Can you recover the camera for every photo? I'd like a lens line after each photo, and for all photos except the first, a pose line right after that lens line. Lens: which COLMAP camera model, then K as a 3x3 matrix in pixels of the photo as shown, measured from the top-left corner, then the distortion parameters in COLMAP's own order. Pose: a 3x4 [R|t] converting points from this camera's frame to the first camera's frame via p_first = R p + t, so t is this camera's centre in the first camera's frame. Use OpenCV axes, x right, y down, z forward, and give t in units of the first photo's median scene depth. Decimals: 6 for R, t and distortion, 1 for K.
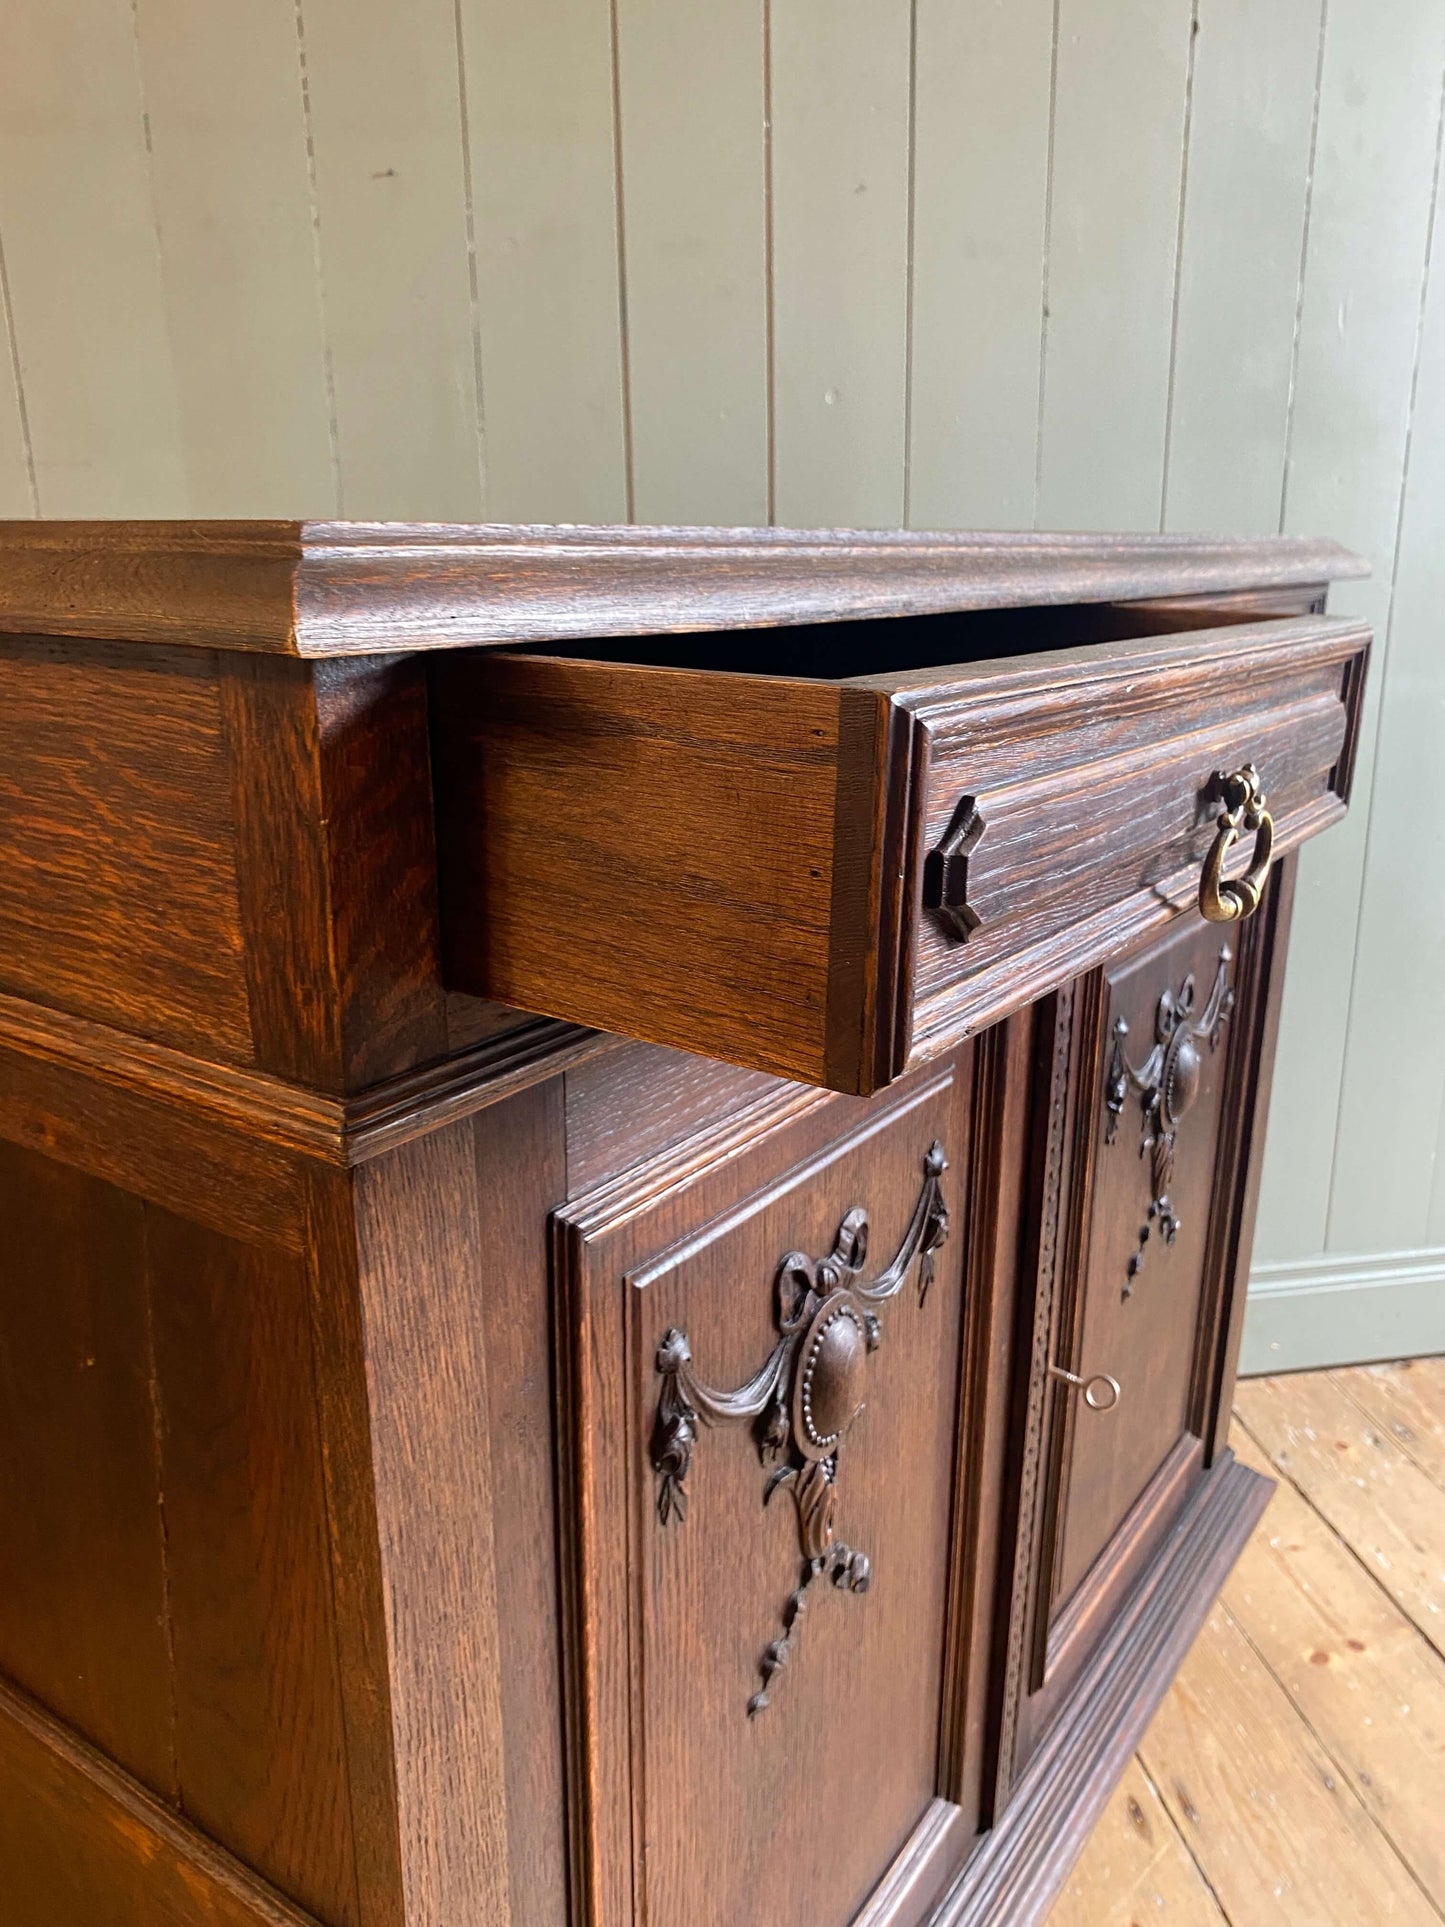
lens RADIAL K [[1466.6, 0, 719.8], [0, 1466.6, 949.5], [0, 0, 1]] dist [0.021370, -0.038963]
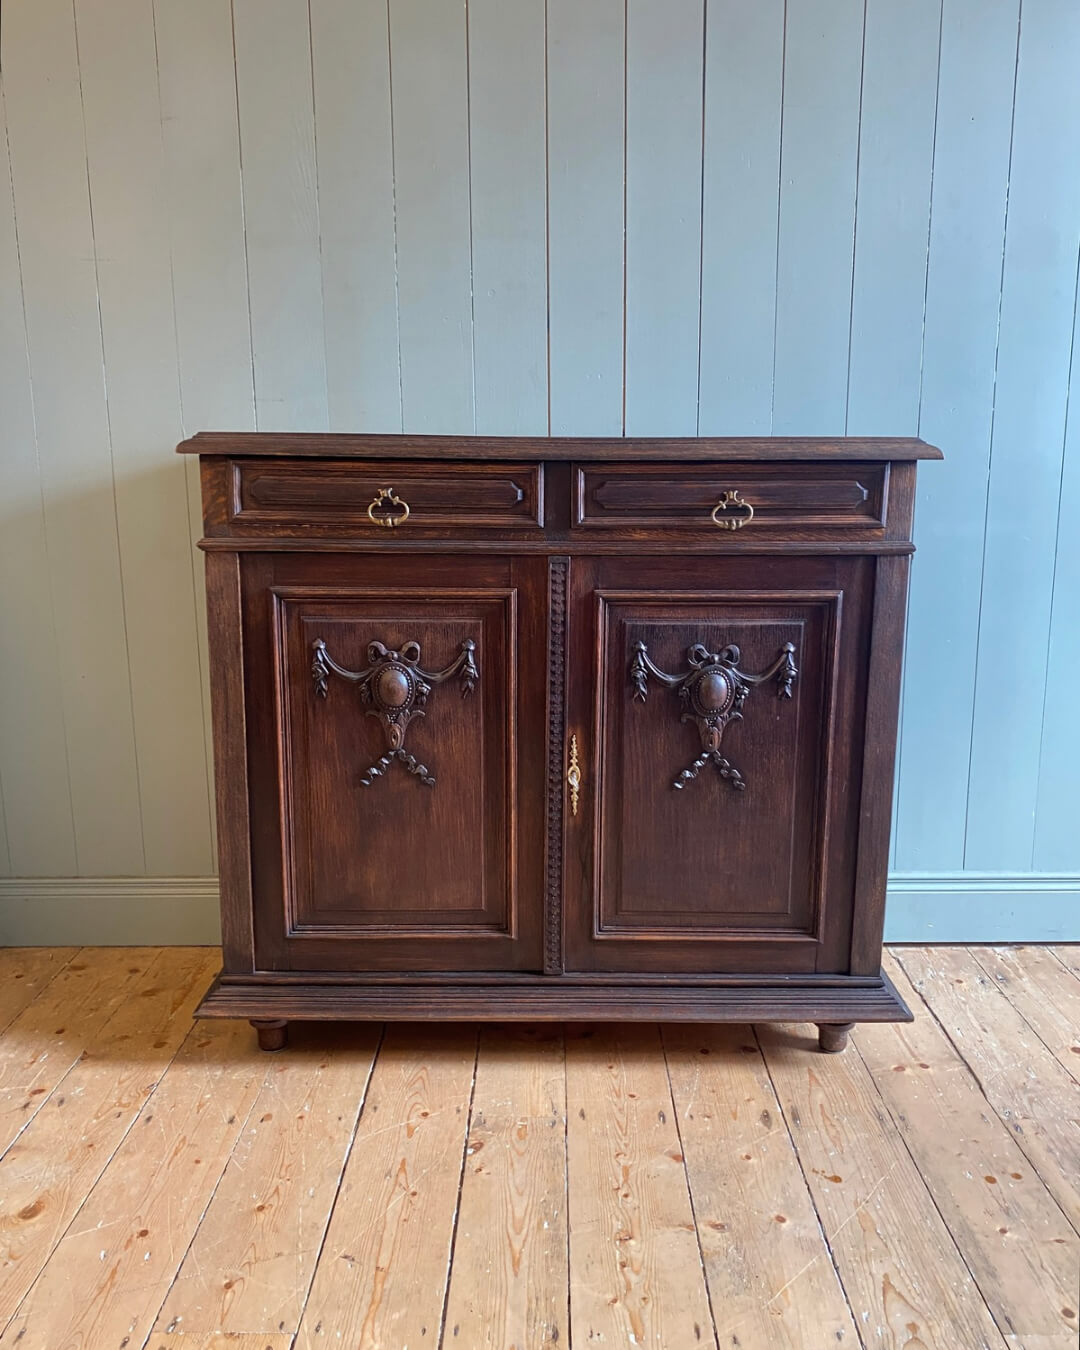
lens RADIAL K [[1115.6, 0, 548.9], [0, 1115.6, 669.2], [0, 0, 1]] dist [0.053005, -0.046584]
pose [[0.985727, 0.040810, -0.163328, 0.284931], [-0.054297, 0.995396, -0.078984, 0.200186], [0.159353, 0.086724, 0.983405, -0.611505]]
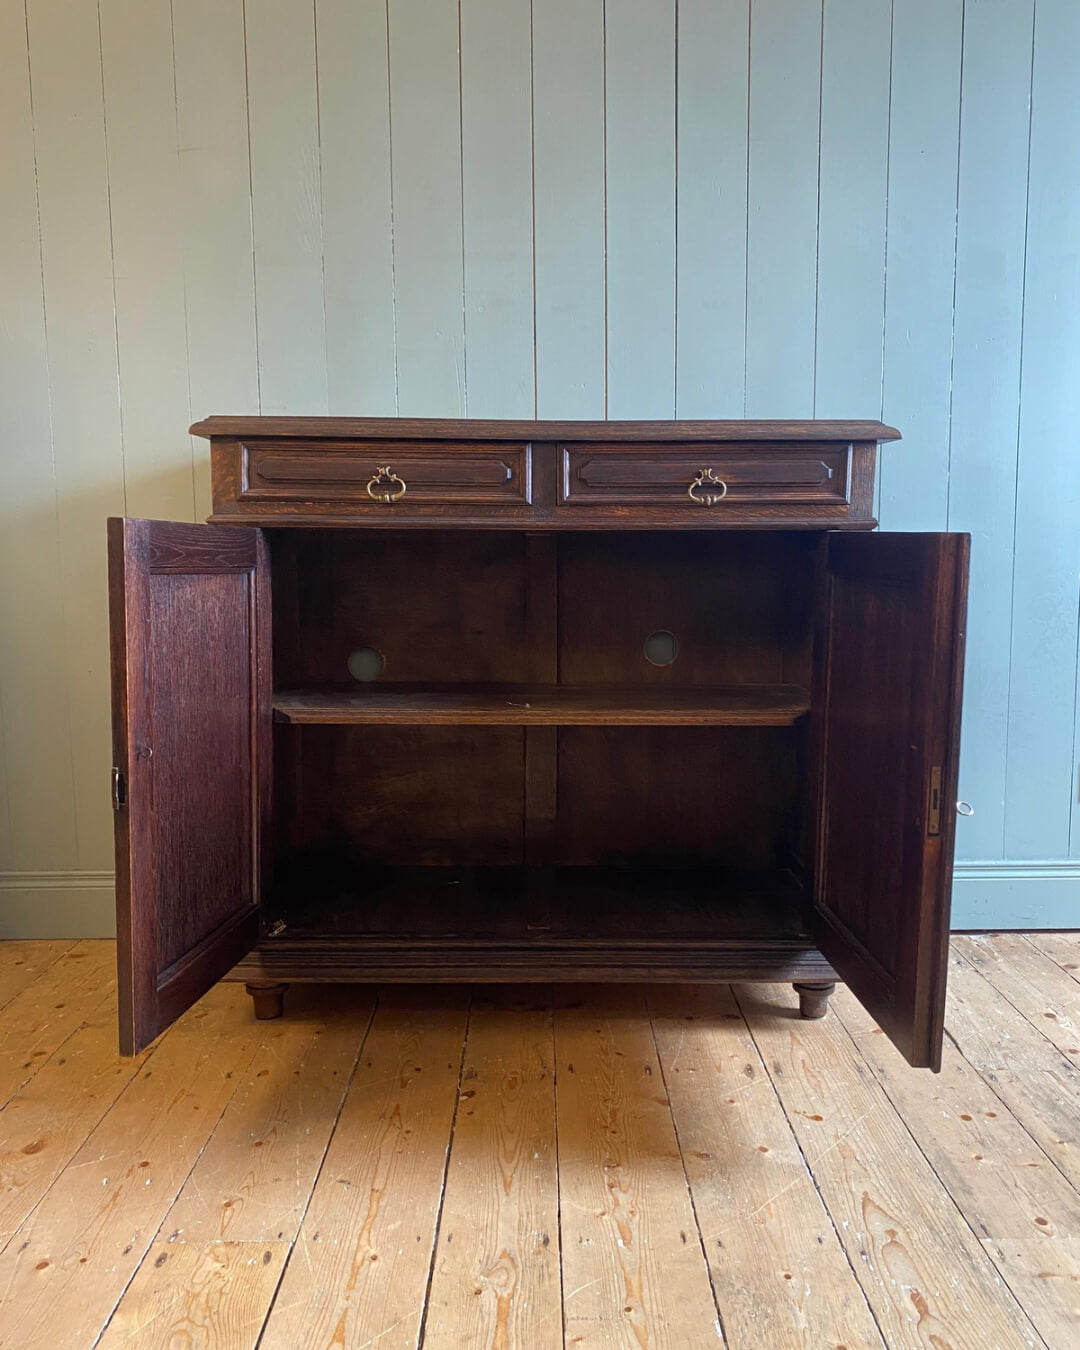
lens RADIAL K [[1115.6, 0, 543.7], [0, 1115.6, 673.2], [0, 0, 1]] dist [0.053005, -0.046584]
pose [[0.987198, 0.024263, -0.157645, 0.304523], [-0.049642, 0.986013, -0.159106, 0.418899], [0.151580, 0.164895, 0.974594, -0.687017]]
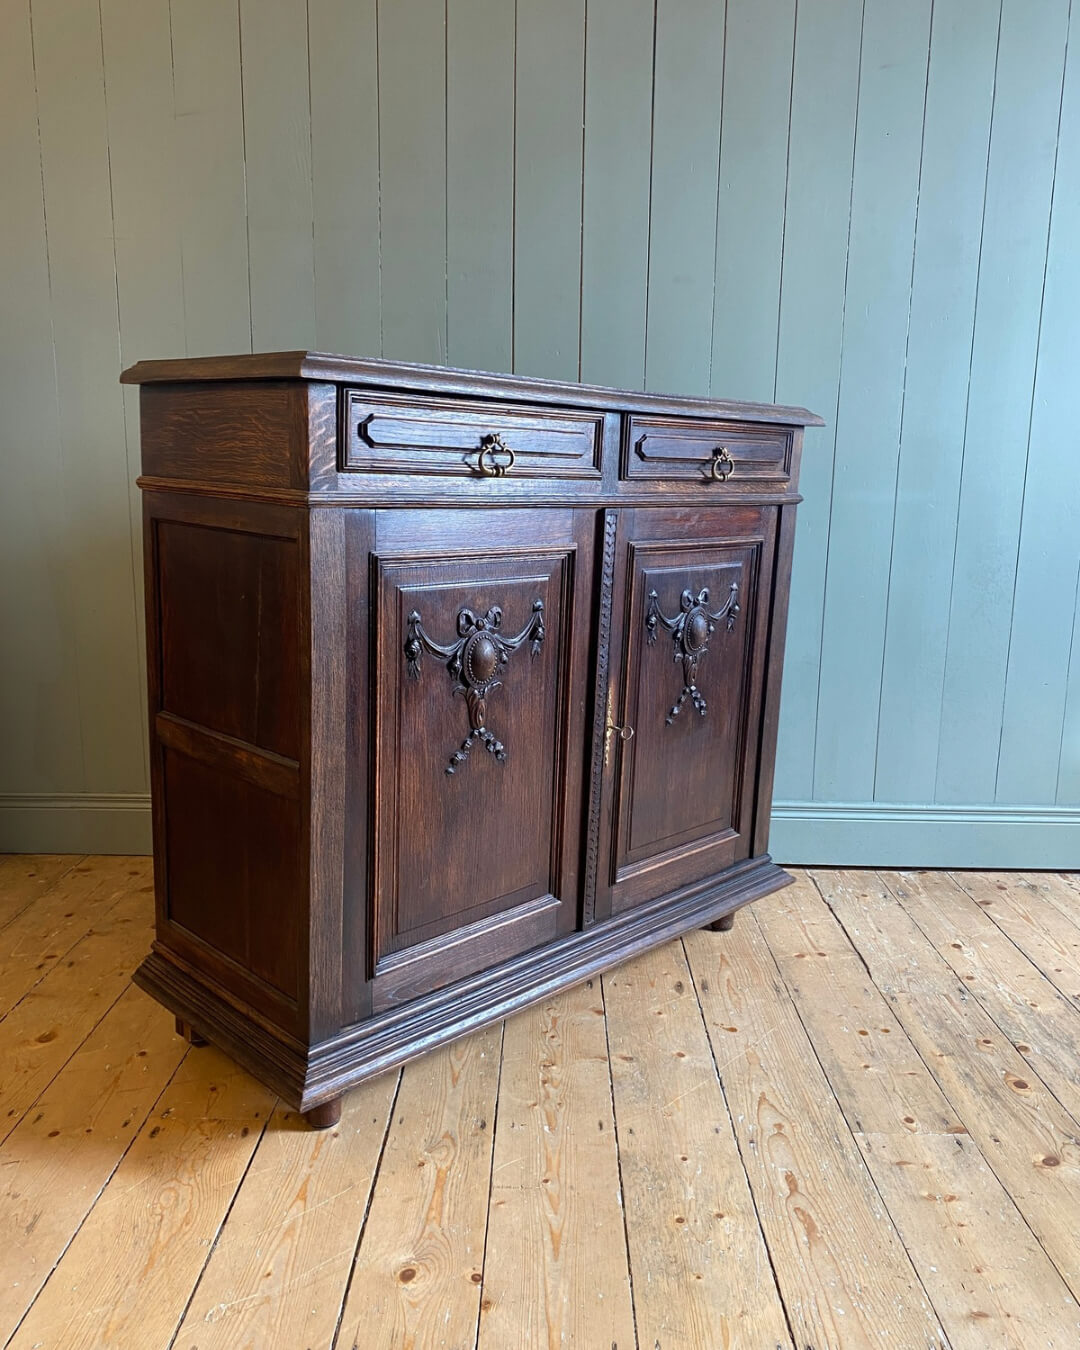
lens RADIAL K [[1115.6, 0, 551.5], [0, 1115.6, 678.8], [0, 0, 1]] dist [0.053005, -0.046584]
pose [[0.985657, 0.061698, -0.157080, 0.419841], [-0.075362, 0.993732, -0.082566, 0.372094], [0.151002, 0.093219, 0.984128, -0.864824]]
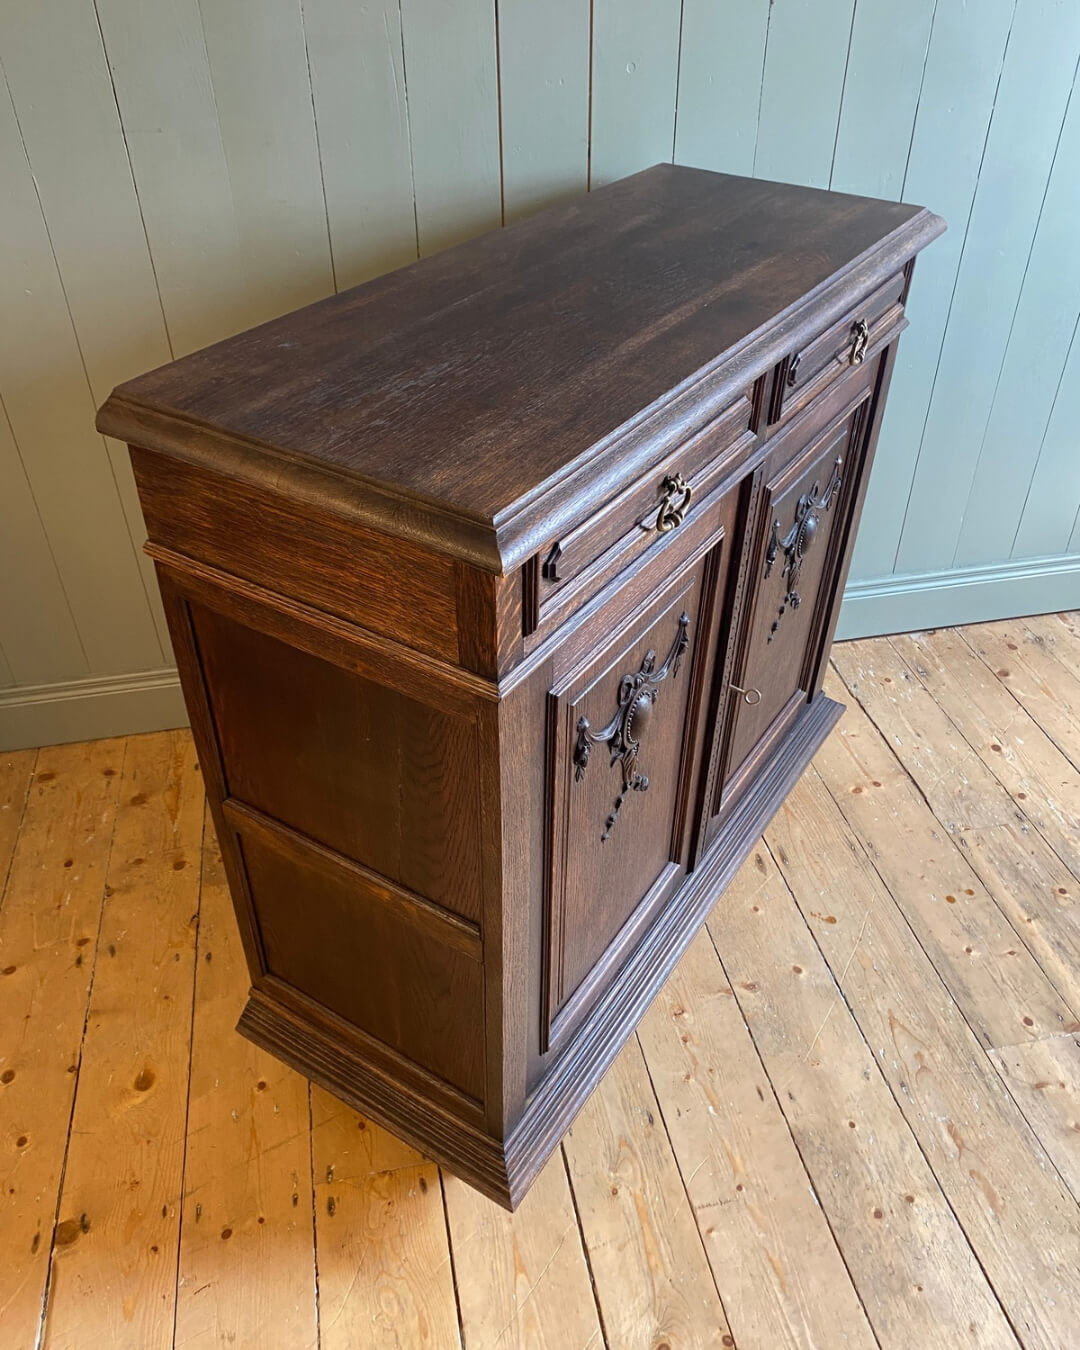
lens RADIAL K [[1115.6, 0, 543.6], [0, 1115.6, 659.1], [0, 0, 1]] dist [0.053005, -0.046584]
pose [[0.998998, -0.017385, 0.041249, -0.113364], [0.001396, 0.933152, 0.359480, -0.337937], [-0.044741, -0.359062, 0.932241, -0.491112]]
